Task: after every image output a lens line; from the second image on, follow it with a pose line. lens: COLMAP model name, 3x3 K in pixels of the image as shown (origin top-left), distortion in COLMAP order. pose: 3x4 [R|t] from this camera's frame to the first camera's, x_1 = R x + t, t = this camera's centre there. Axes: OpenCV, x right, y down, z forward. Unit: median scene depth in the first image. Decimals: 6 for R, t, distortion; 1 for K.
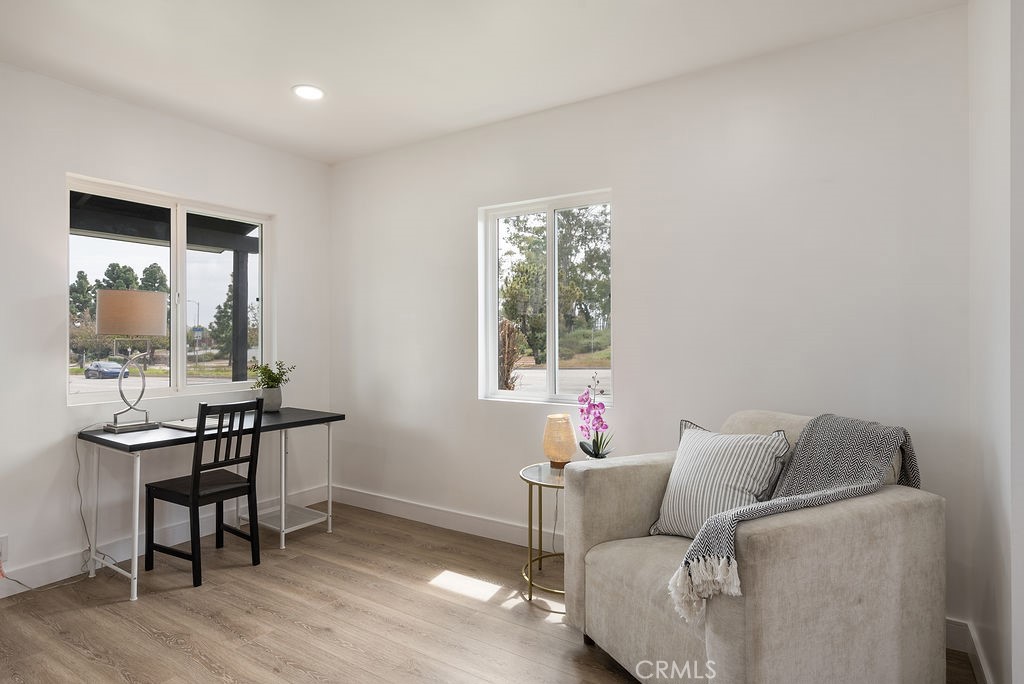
lens RADIAL K [[555.3, 0, 512.0], [0, 555.3, 342.0], [0, 0, 1]] dist [-0.001086, 0.000154]
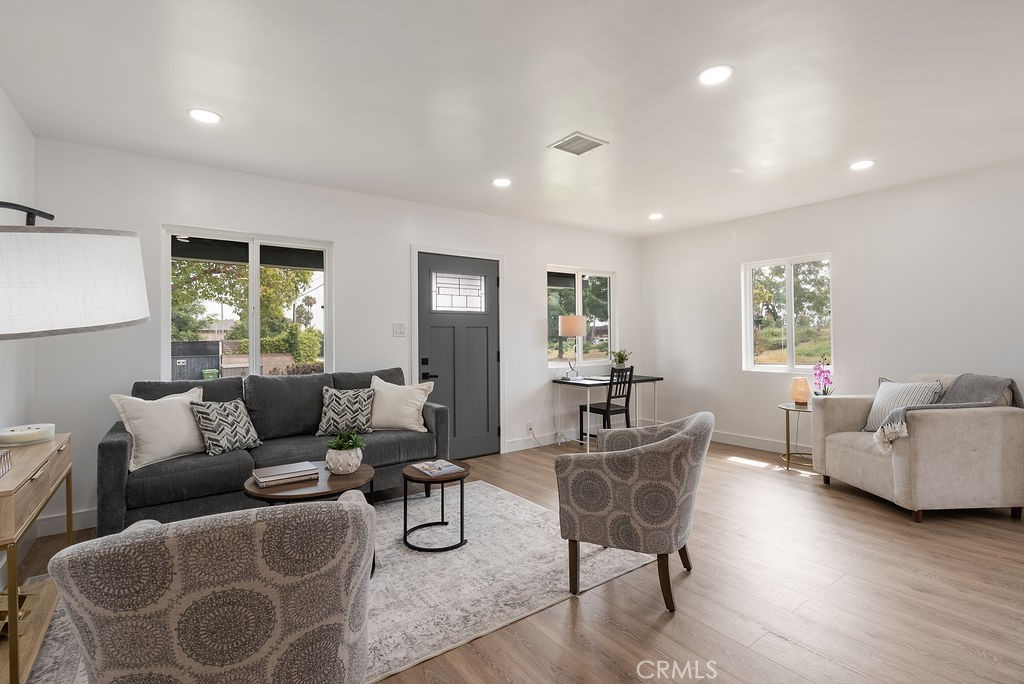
lens RADIAL K [[474.2, 0, 511.4], [0, 474.2, 335.0], [0, 0, 1]] dist [-0.005603, 0.001105]
pose [[0.933020, -0.009333, -0.359703, -0.250678], [0.004945, 0.999902, -0.013117, 0.006207], [0.359790, 0.010460, 0.932975, -0.842573]]
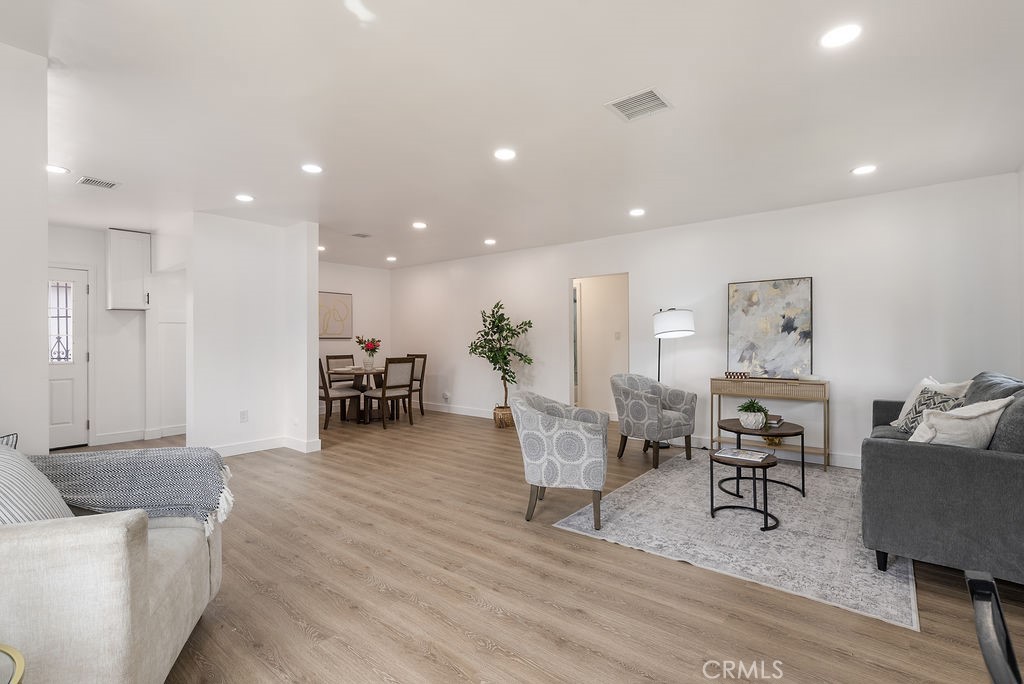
lens RADIAL K [[470.4, 0, 514.4], [0, 470.4, 338.3], [0, 0, 1]] dist [-0.001048, 0.000634]
pose [[-0.995183, 0.006881, 0.097788, -0.342701], [0.007410, 0.999960, 0.005049, -0.006757], [-0.097749, 0.005749, -0.995194, 1.188298]]
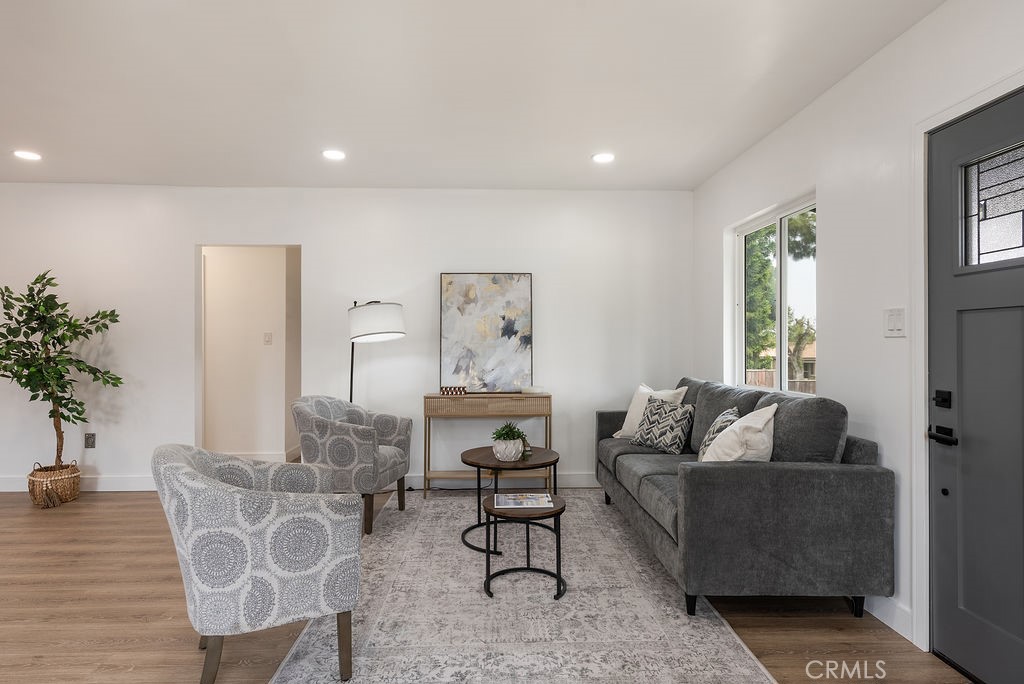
lens RADIAL K [[571.0, 0, 512.0], [0, 571.0, 342.0], [0, 0, 1]] dist [0.003809, 0.002543]
pose [[-0.817097, -0.001472, -0.576498, -0.176781], [-0.004758, 0.999980, 0.004191, -0.004006], [0.576480, 0.006167, -0.817088, 0.838917]]
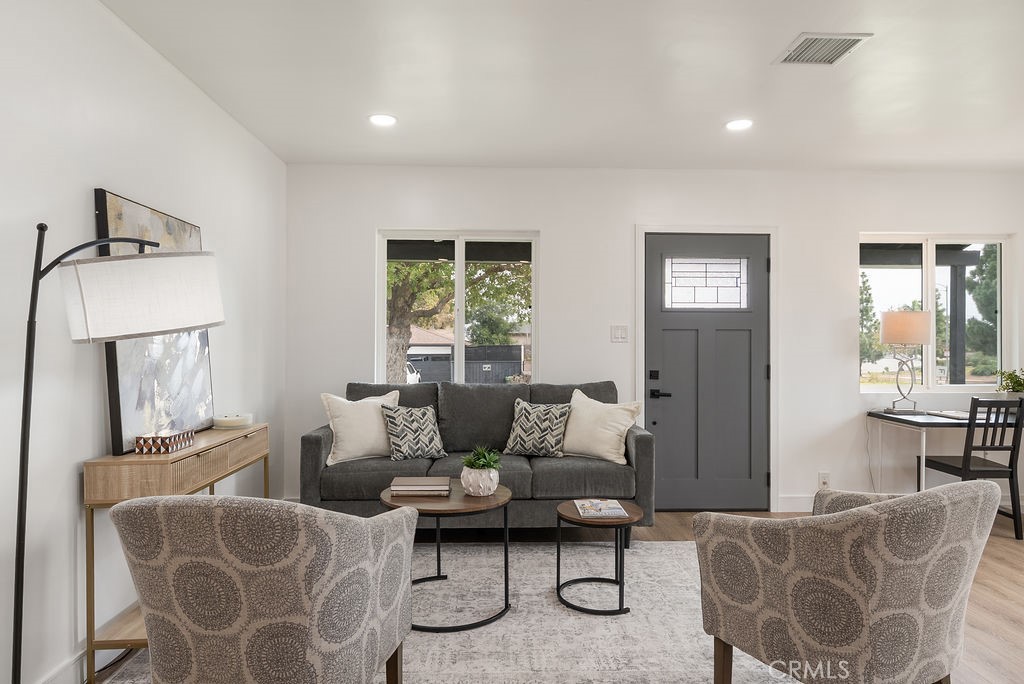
lens RADIAL K [[620.5, 0, 512.0], [0, 620.5, 342.0], [0, 0, 1]] dist [0.004734, 0.000550]
pose [[0.572126, -0.000668, -0.820165, 0.009014], [-0.010220, 0.999916, -0.007944, 0.004464], [0.820102, 0.012927, 0.572072, -0.676829]]
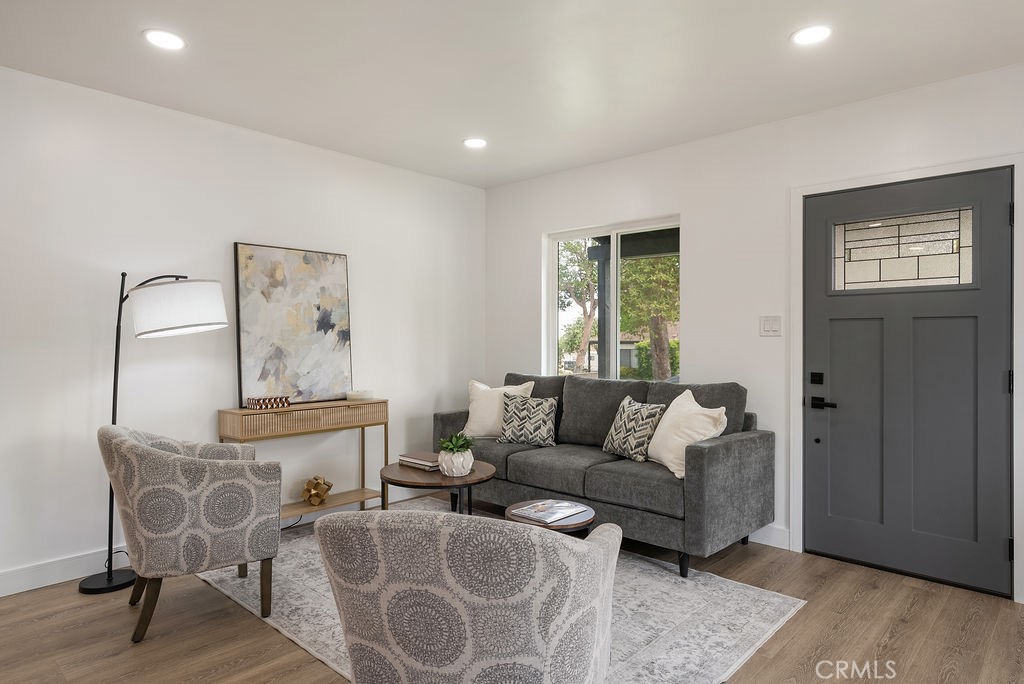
lens RADIAL K [[605.8, 0, 514.4], [0, 605.8, 340.3], [0, 0, 1]] dist [0.003345, 0.000739]
pose [[-0.167596, 0.000839, -0.985855, 0.200554], [-0.010601, 0.999940, 0.002653, 0.000318], [0.985799, 0.010896, -0.167577, 0.149503]]
